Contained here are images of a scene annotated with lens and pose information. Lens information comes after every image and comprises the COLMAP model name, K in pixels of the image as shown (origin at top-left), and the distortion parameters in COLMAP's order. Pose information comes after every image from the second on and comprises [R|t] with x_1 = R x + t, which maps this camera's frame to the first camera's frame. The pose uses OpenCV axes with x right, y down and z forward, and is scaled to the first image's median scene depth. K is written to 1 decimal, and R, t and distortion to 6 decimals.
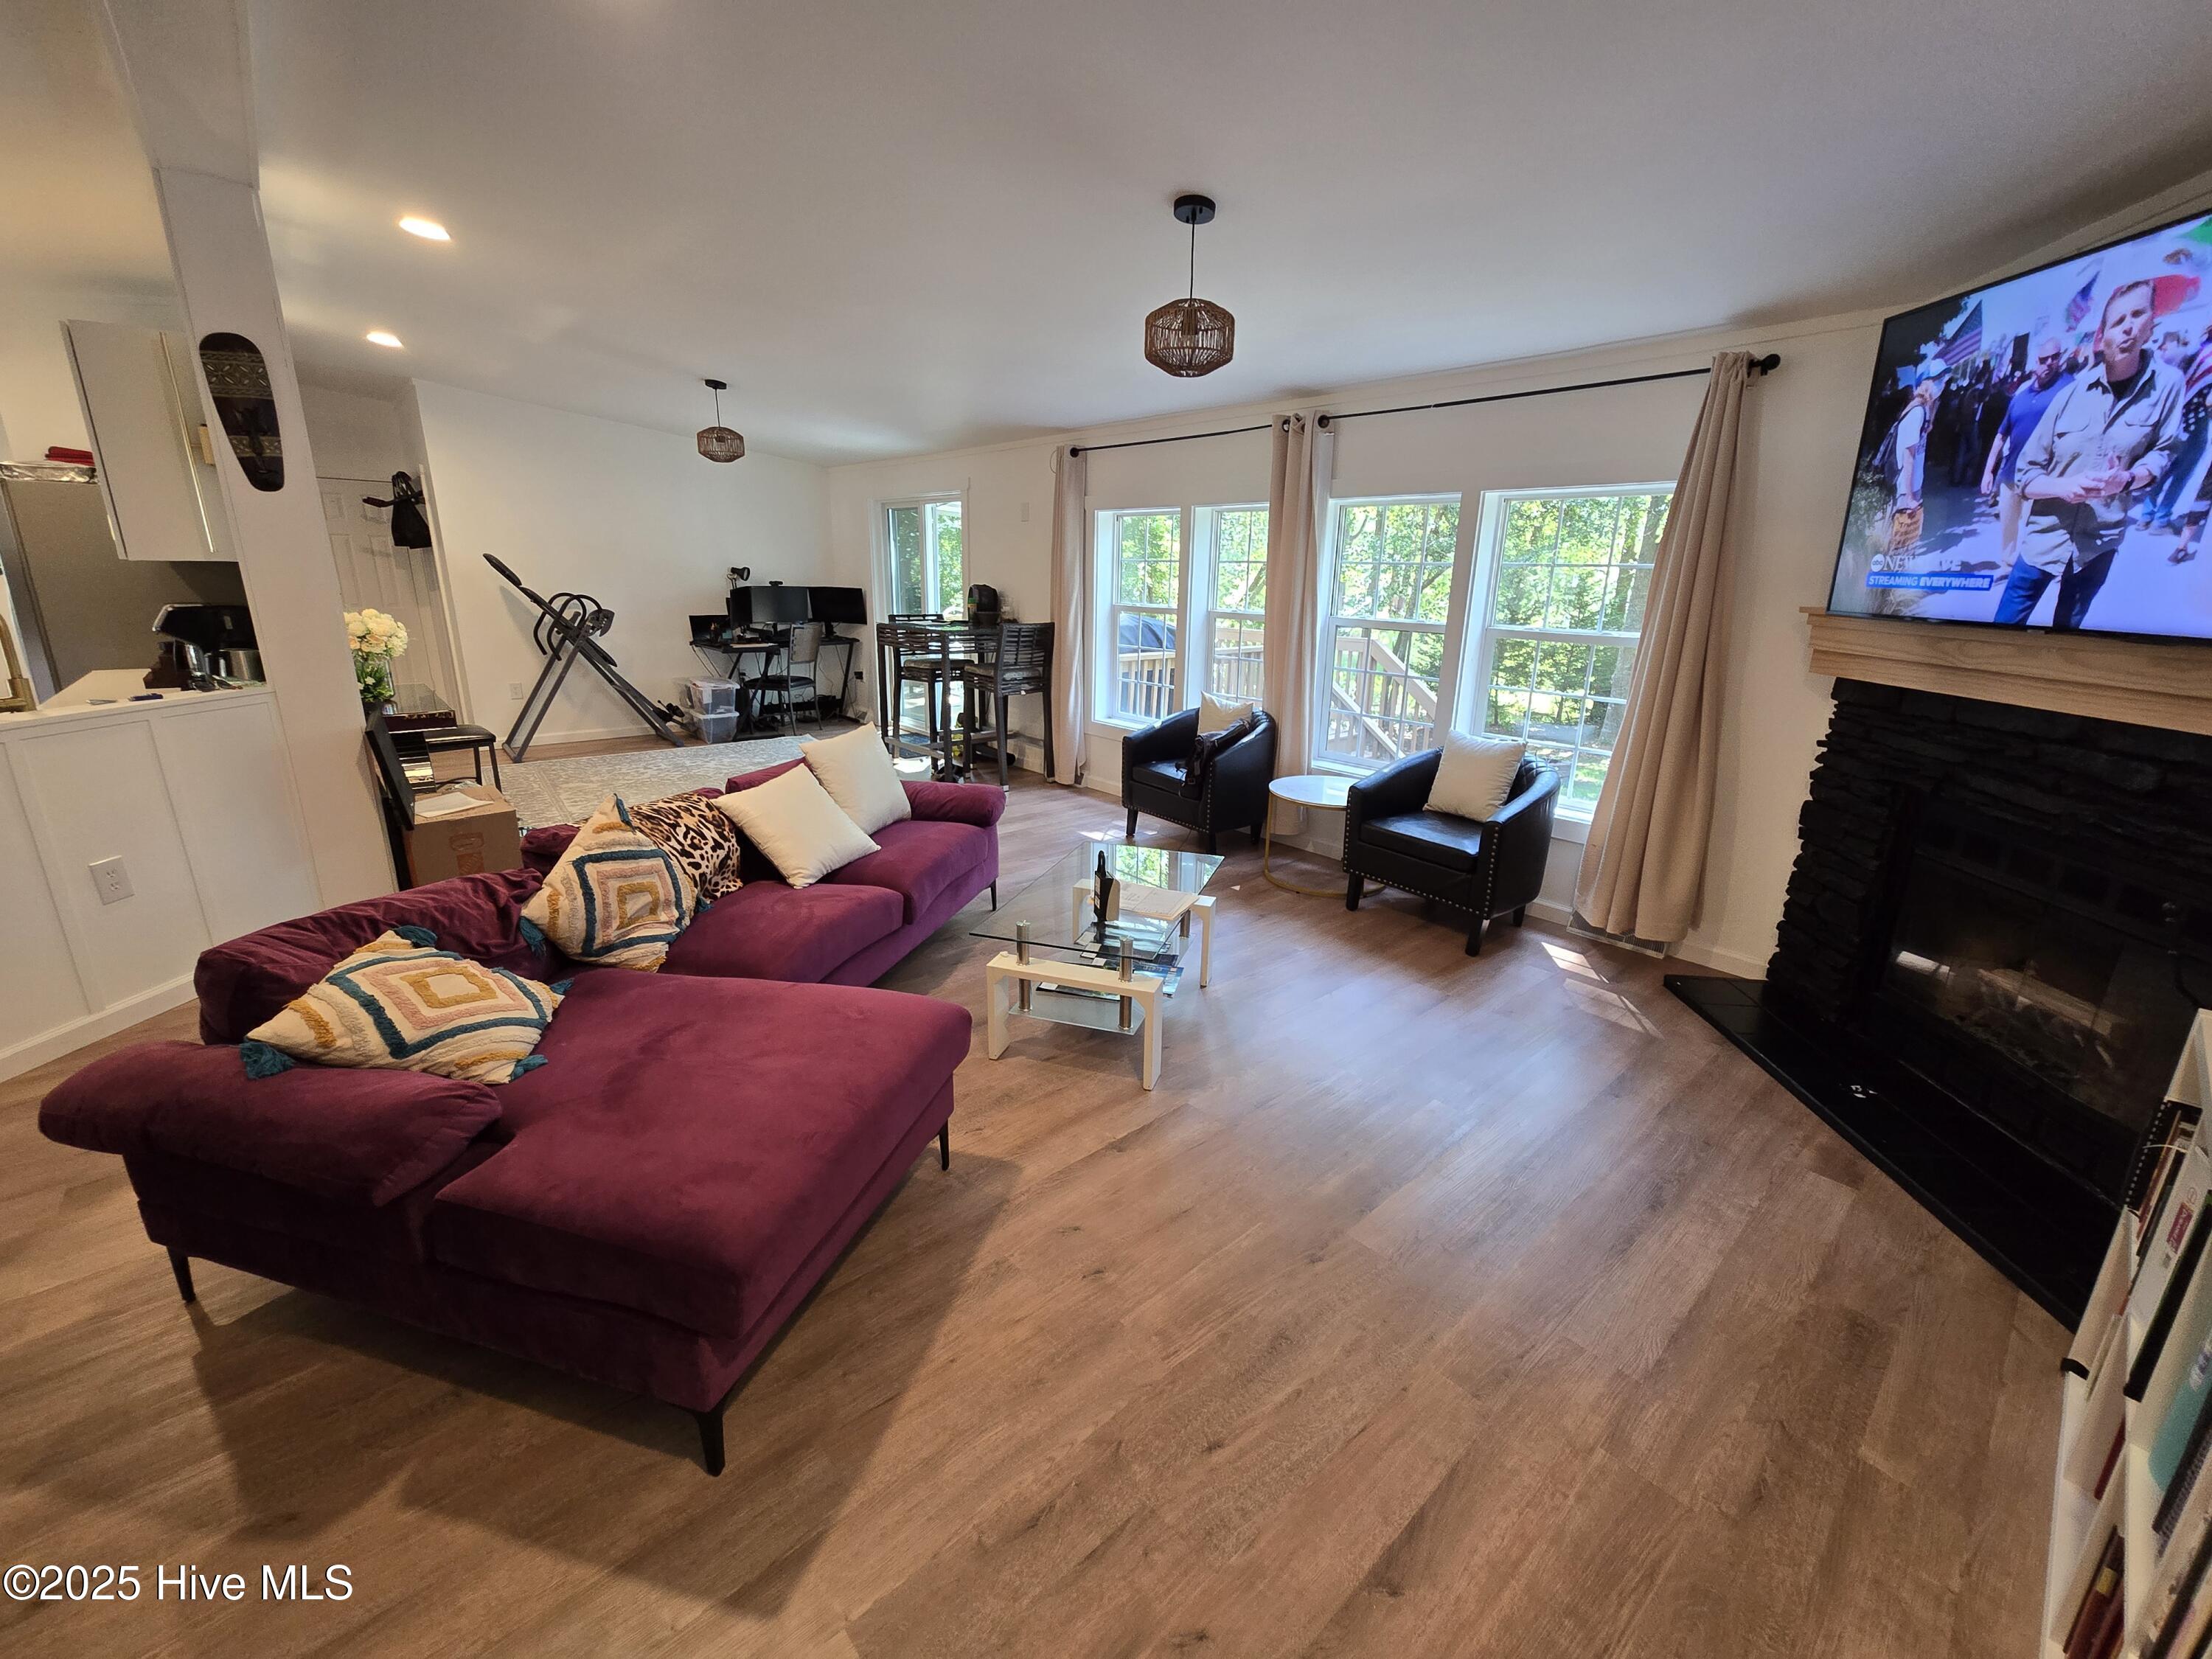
lens RADIAL K [[904.5, 0, 1117.0], [0, 904.5, 824.1], [0, 0, 1]] dist [-0.000463, -0.000542]
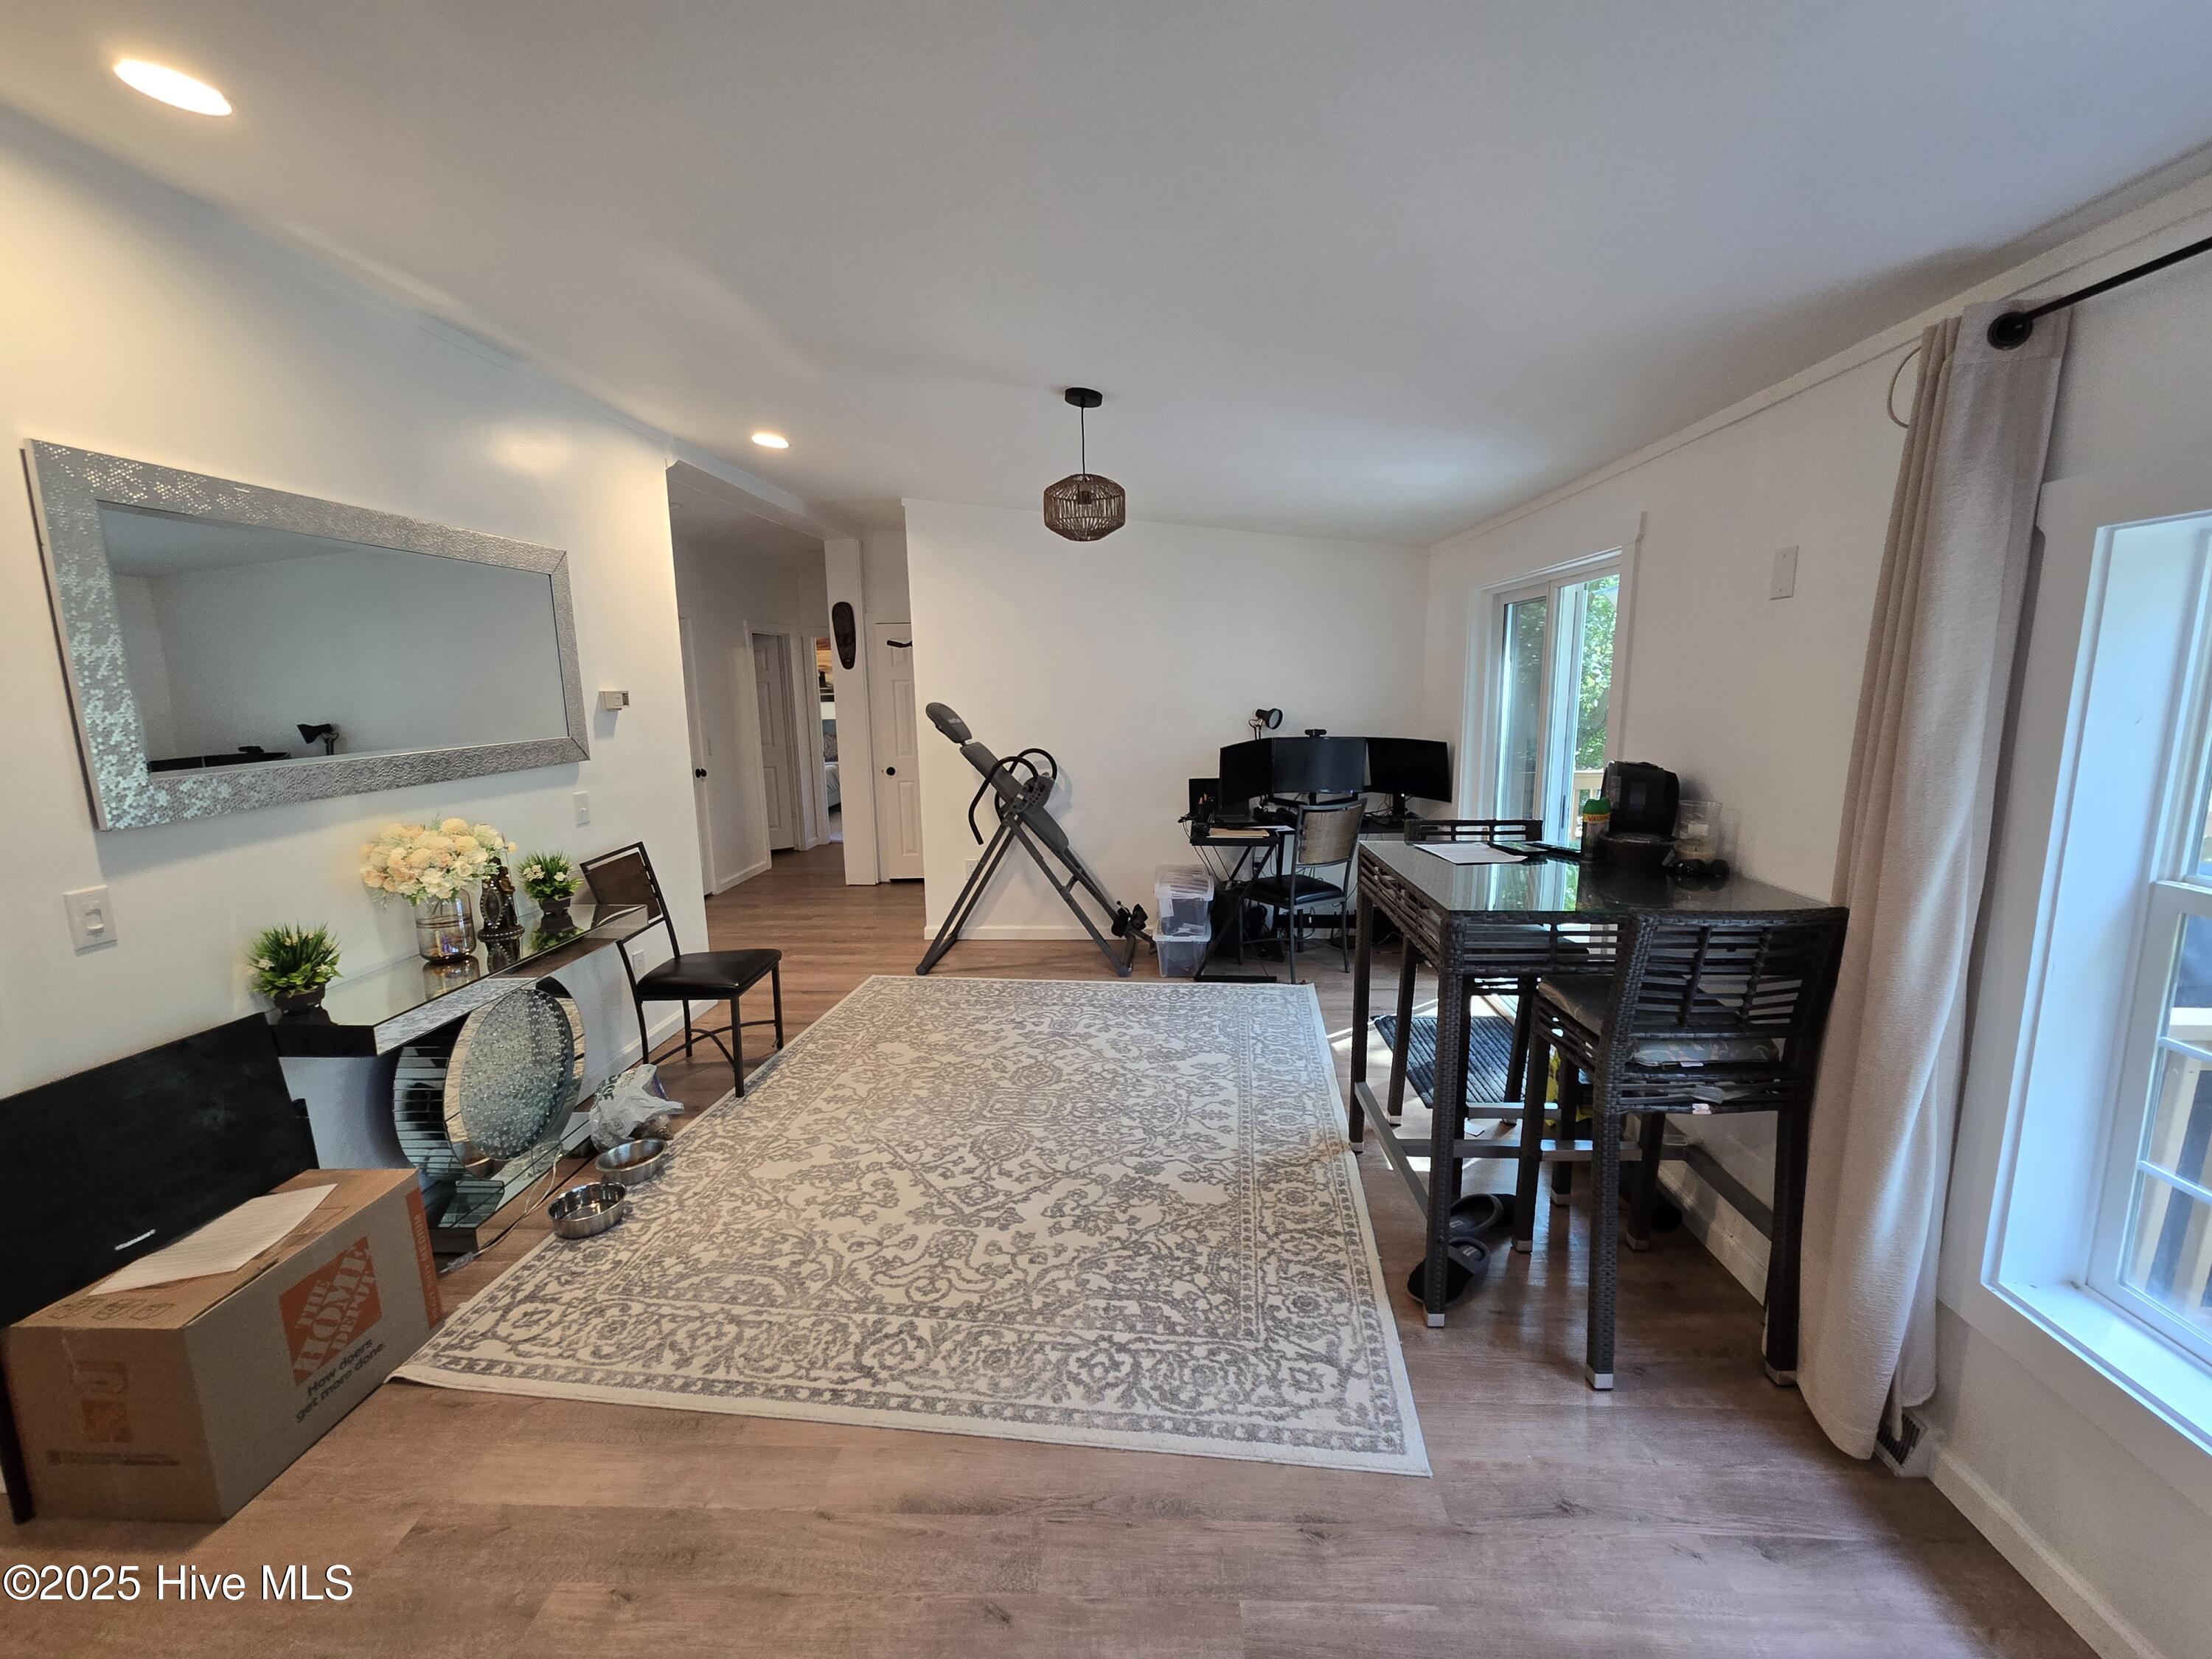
lens RADIAL K [[905.6, 0, 1120.3], [0, 905.6, 823.0], [0, 0, 1]] dist [0.000812, -0.000007]
pose [[0.715031, 0.080796, -0.694408, -0.036678], [-0.162915, 0.985209, -0.053123, -0.203742], [0.679845, 0.151114, 0.717618, 0.633622]]
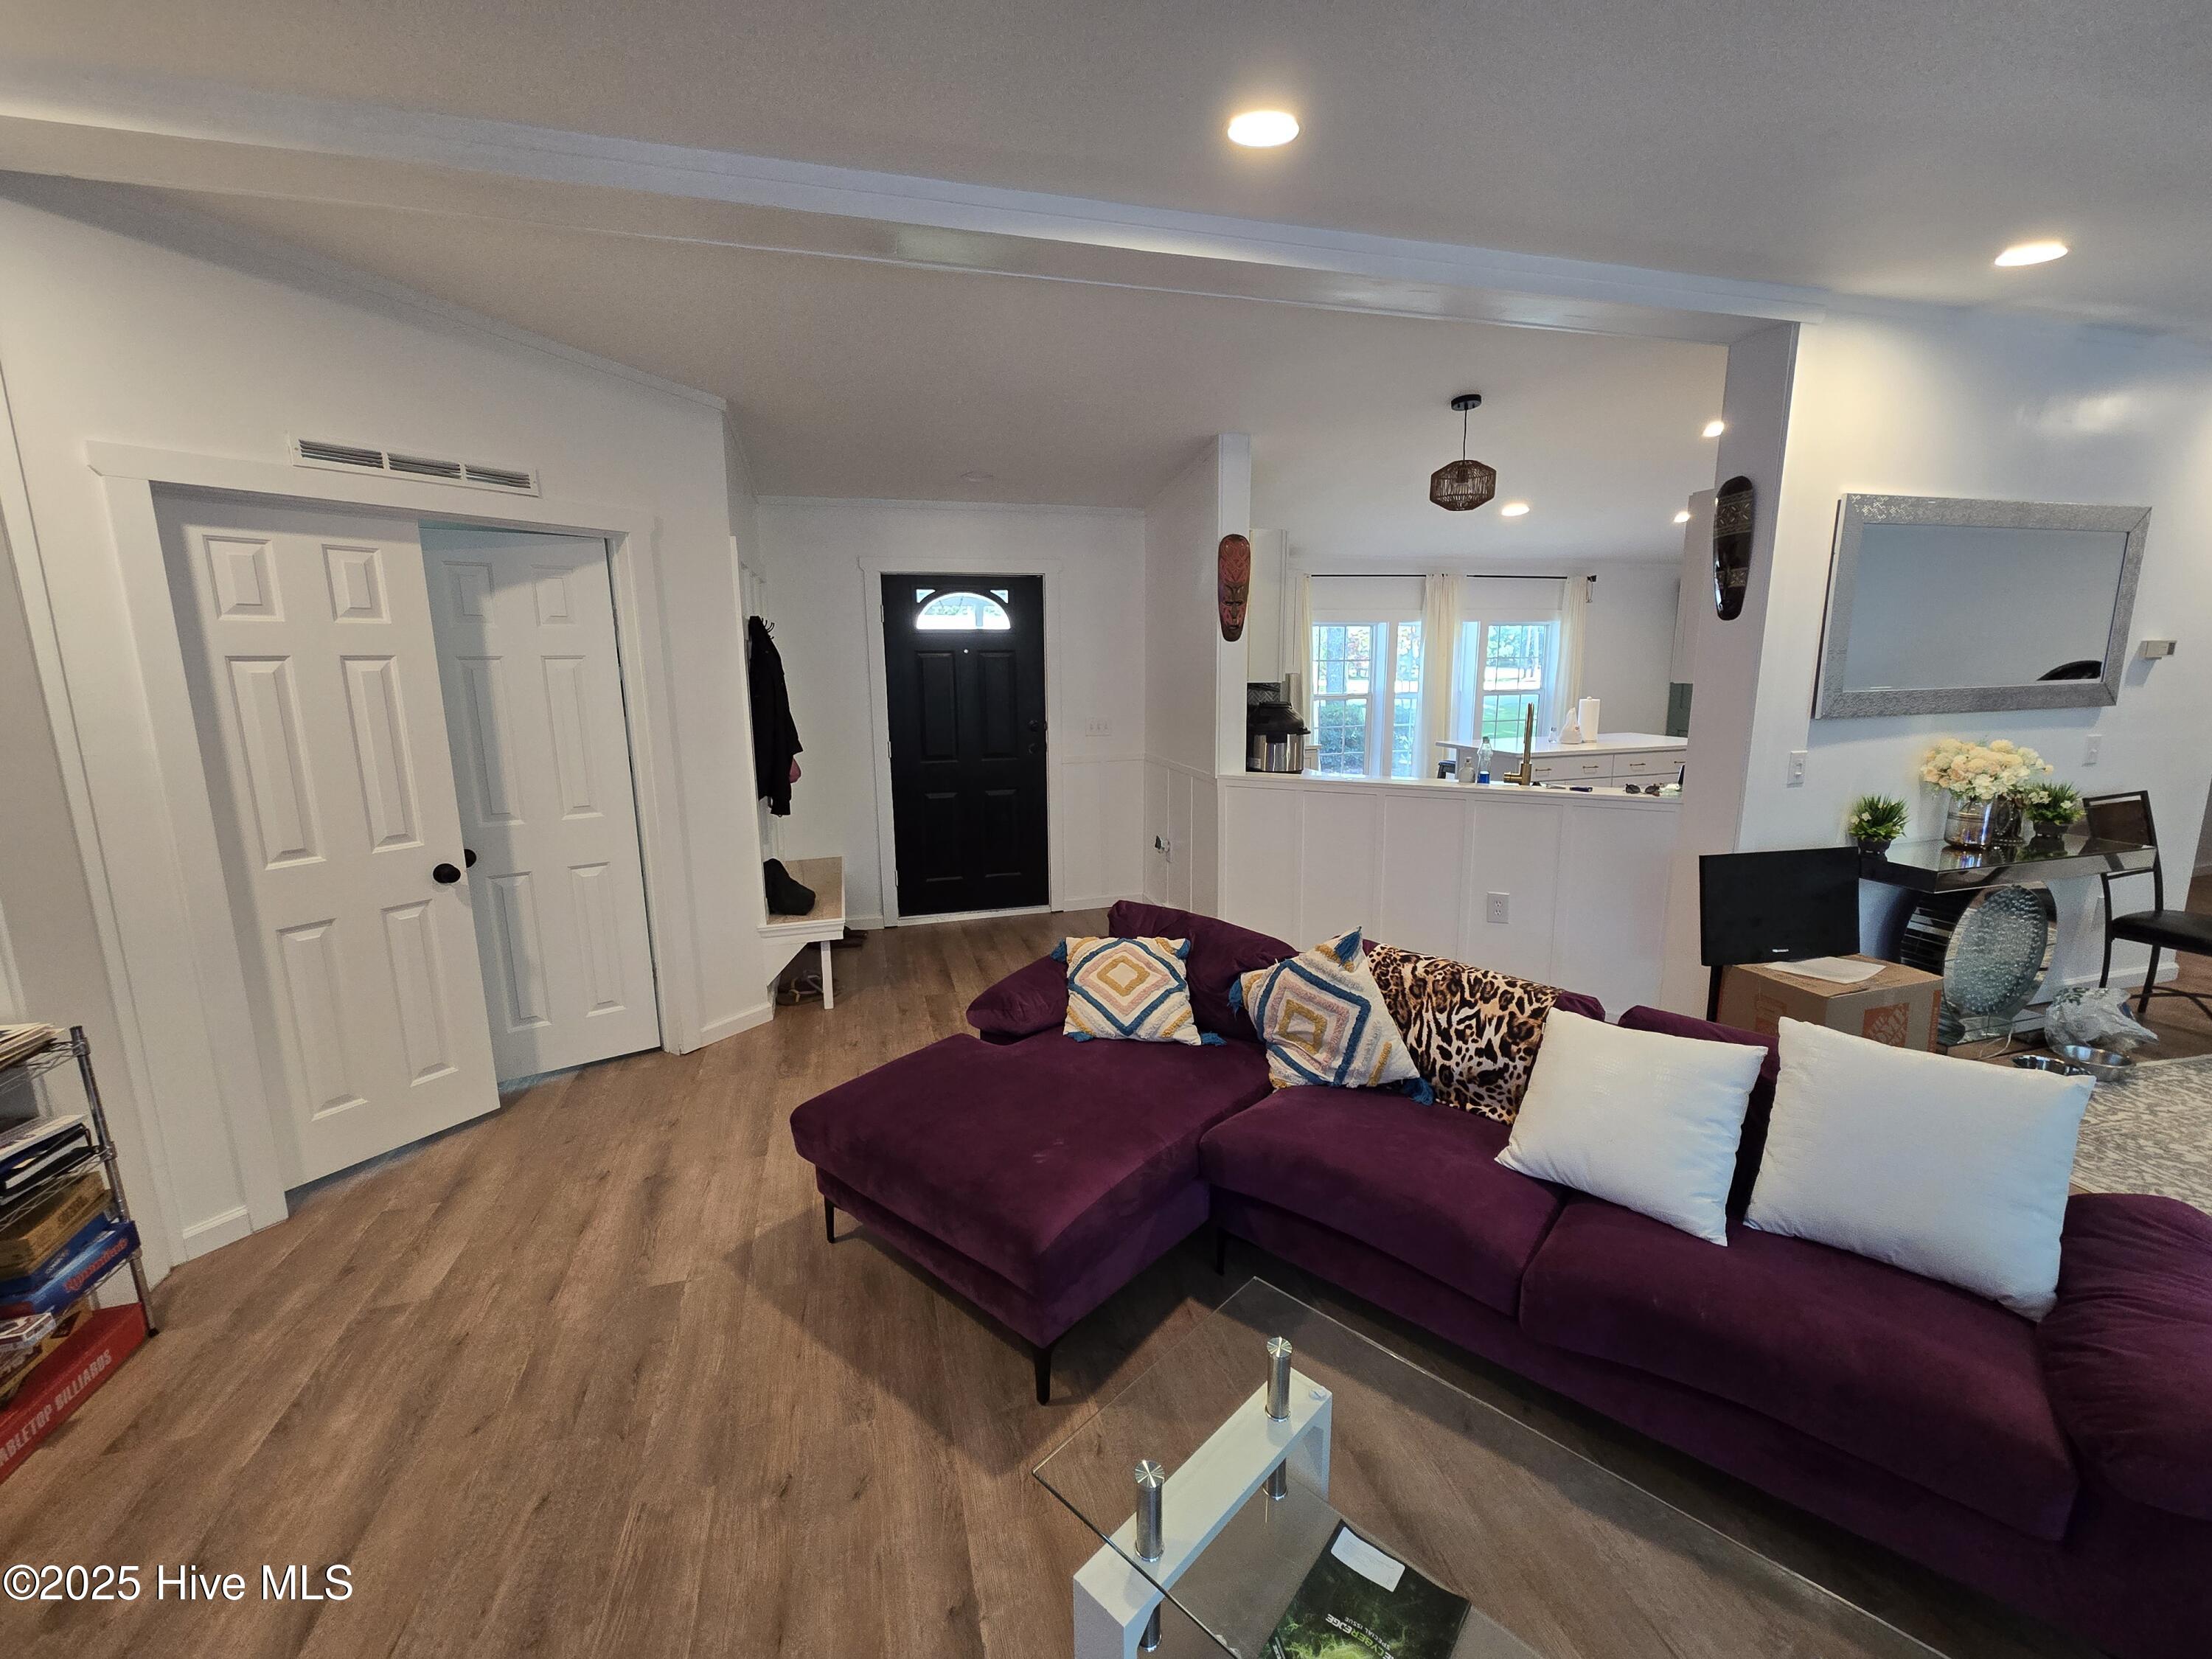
lens RADIAL K [[905.6, 0, 1120.3], [0, 905.6, 823.0], [0, 0, 1]] dist [0.000812, -0.000007]
pose [[-0.425106, 0.151460, -0.892382, 0.177219], [-0.242496, 0.930803, 0.273499, -0.146257], [0.872055, 0.332665, -0.358961, 0.461632]]
